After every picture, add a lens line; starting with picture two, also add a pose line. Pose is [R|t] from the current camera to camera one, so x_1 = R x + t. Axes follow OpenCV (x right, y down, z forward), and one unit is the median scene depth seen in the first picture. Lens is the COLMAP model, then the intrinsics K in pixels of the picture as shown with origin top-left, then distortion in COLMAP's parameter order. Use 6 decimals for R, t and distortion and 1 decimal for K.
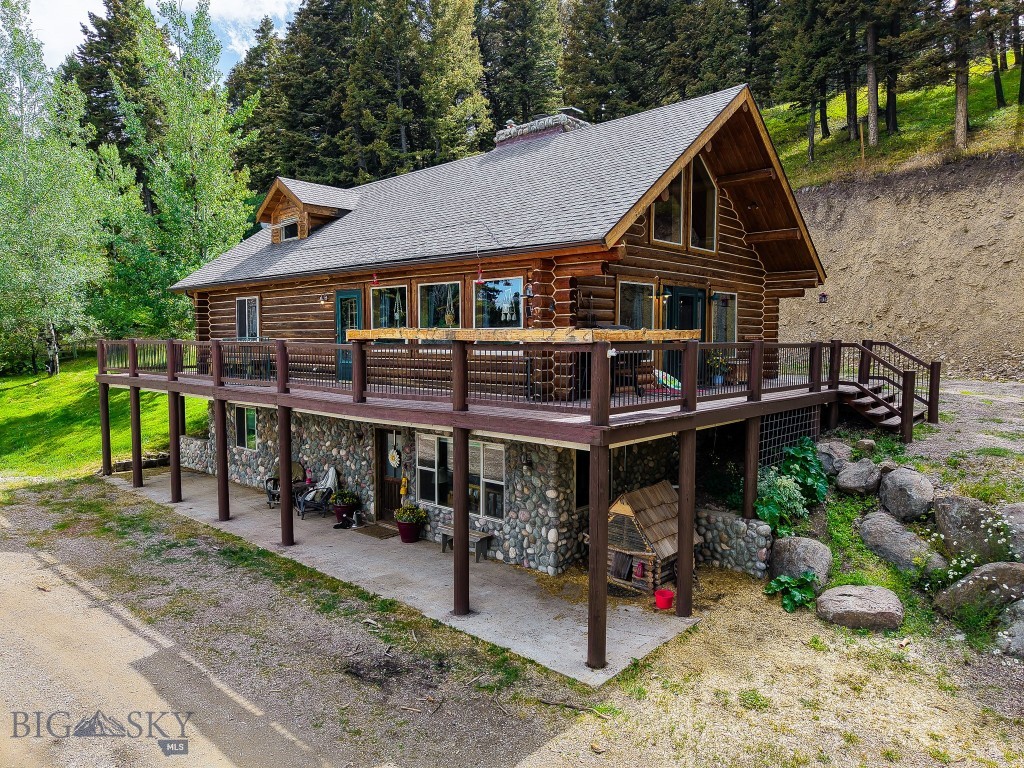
lens RADIAL K [[691.2, 0, 512.0], [0, 691.2, 384.0], [0, 0, 1]] dist [0.020468, -0.003404]
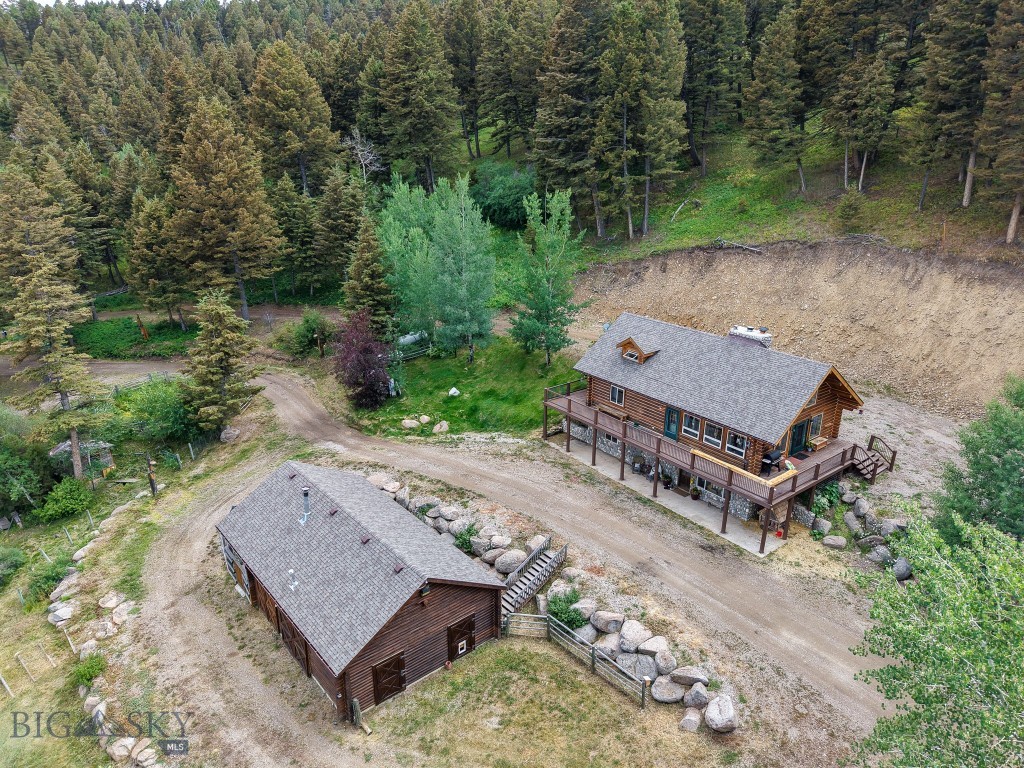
lens RADIAL K [[691.2, 0, 512.0], [0, 691.2, 384.0], [0, 0, 1]] dist [0.020468, -0.003404]
pose [[0.986215, 0.064260, -0.152481, -0.610861], [-0.018903, 0.959232, 0.281988, -1.334863], [0.164386, -0.275219, 0.947223, -2.281620]]
